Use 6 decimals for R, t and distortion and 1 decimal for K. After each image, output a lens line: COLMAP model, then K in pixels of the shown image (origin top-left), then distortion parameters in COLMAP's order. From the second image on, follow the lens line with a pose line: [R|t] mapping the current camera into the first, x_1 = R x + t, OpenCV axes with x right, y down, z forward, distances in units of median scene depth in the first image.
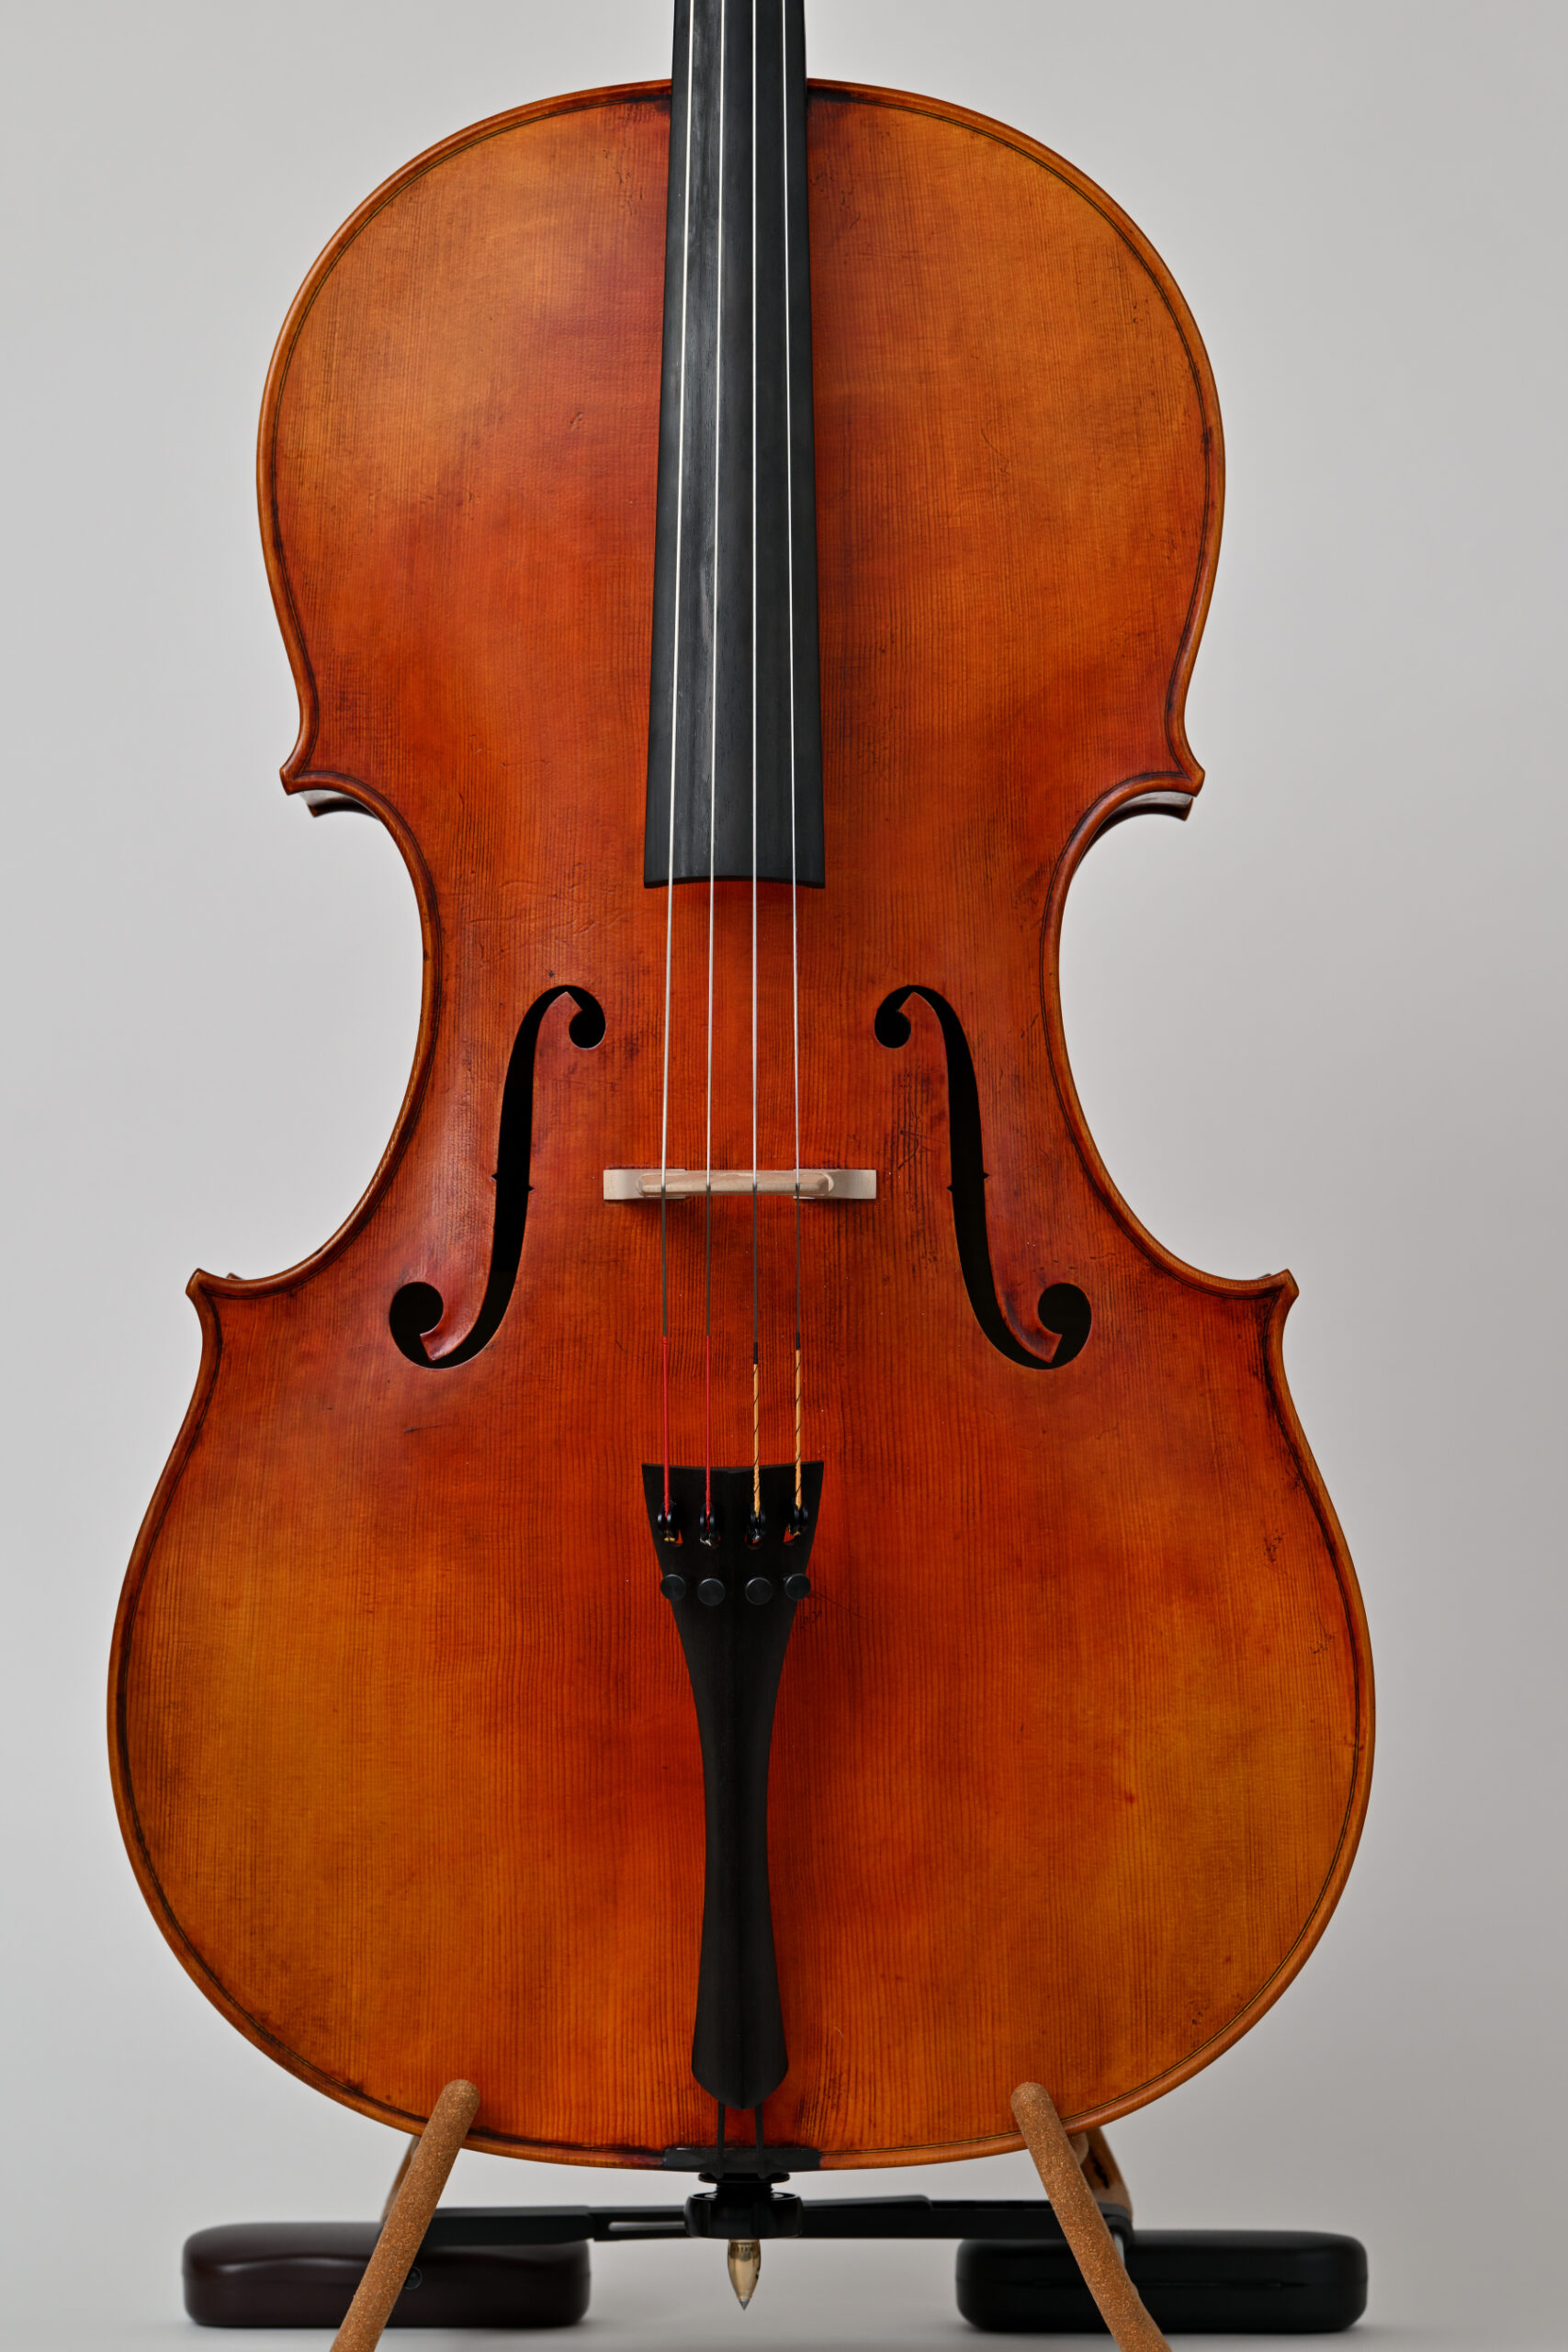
lens RADIAL K [[8783.9, 0, 1076.5], [0, 8783.9, 1299.9], [0, 0, 1]] dist [0.167864, 0.000000]
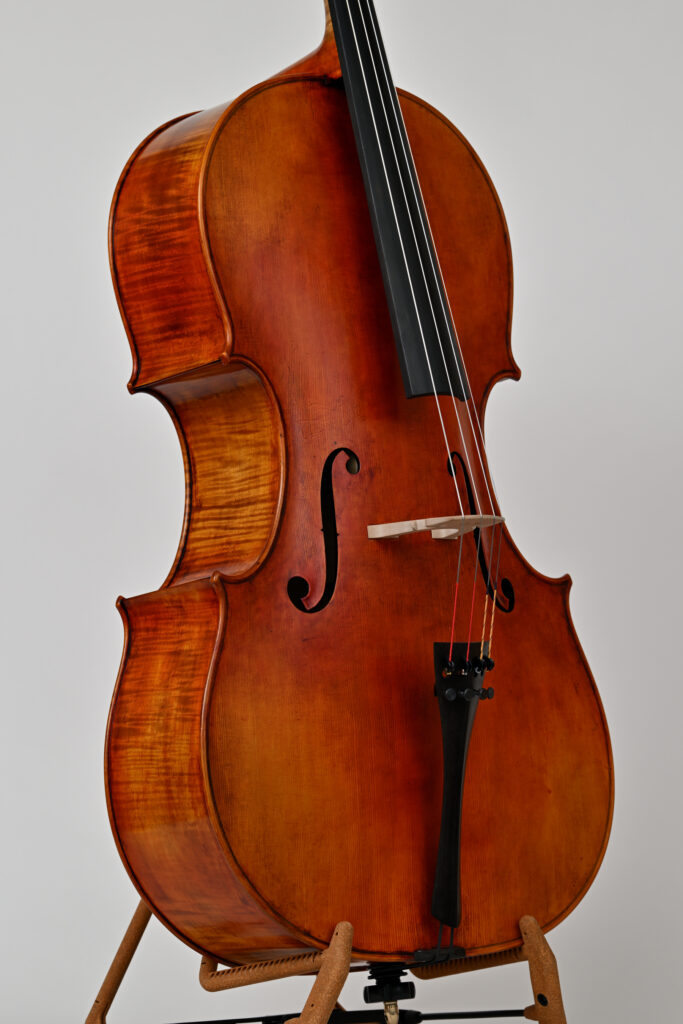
lens RADIAL K [[3824.7, 0, 383.4], [0, 3824.7, 564.8], [0, 0, 1]] dist [0.167864, 0.000000]
pose [[0.744517, 0.008203, 0.667553, -0.717727], [0.094689, 0.988518, -0.117754, 0.113484], [-0.660854, 0.150880, 0.735192, 0.258367]]
